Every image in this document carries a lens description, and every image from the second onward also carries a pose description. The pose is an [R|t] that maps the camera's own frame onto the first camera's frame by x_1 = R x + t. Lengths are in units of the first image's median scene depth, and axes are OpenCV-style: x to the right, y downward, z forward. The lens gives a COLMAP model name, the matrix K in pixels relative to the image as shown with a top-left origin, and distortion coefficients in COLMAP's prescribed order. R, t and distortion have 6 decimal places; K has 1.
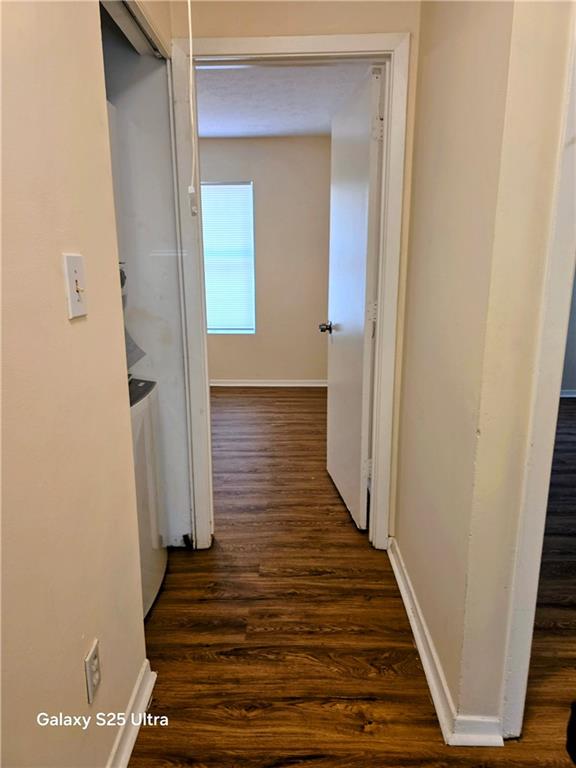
lens RADIAL K [[514.4, 0, 283.8], [0, 514.4, 385.8], [0, 0, 1]] dist [0.107193, -0.140616]
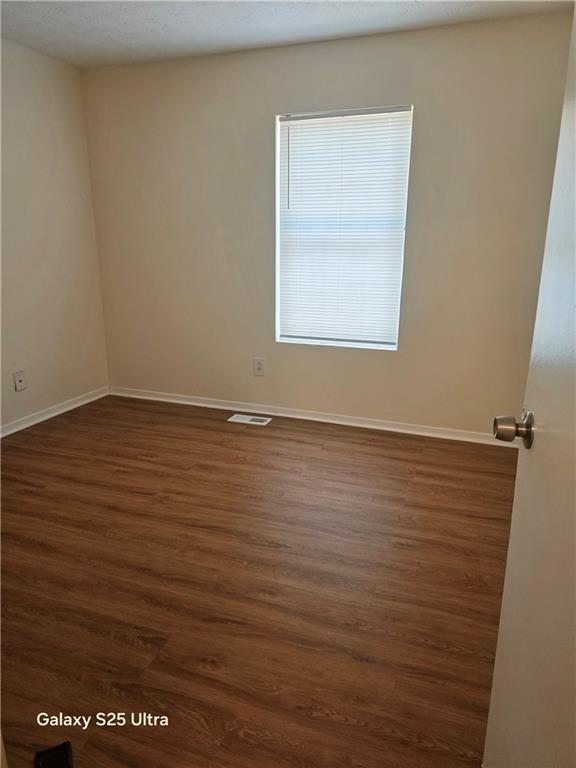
lens RADIAL K [[526.9, 0, 288.1], [0, 526.9, 371.8], [0, 0, 1]] dist [0.068976, -0.085951]
pose [[0.943667, 0.091624, -0.317959, 0.040823], [-0.091122, 0.995703, 0.016485, -0.111508], [0.318103, 0.013416, 0.947961, 0.512022]]
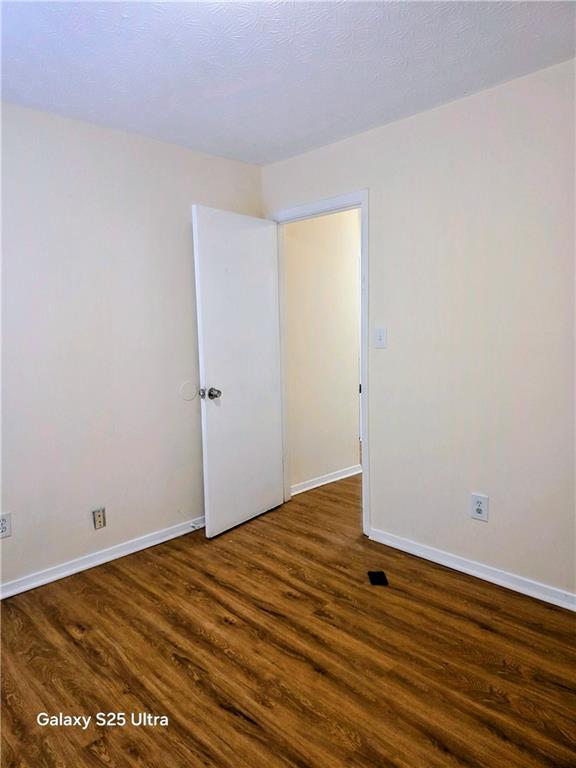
lens RADIAL K [[514.4, 0, 283.8], [0, 514.4, 385.8], [0, 0, 1]] dist [0.107193, -0.140616]
pose [[-0.716894, -0.059534, 0.694636, -0.610581], [0.184773, 0.944494, 0.271642, -0.315036], [-0.672252, 0.323088, -0.666102, 1.312099]]
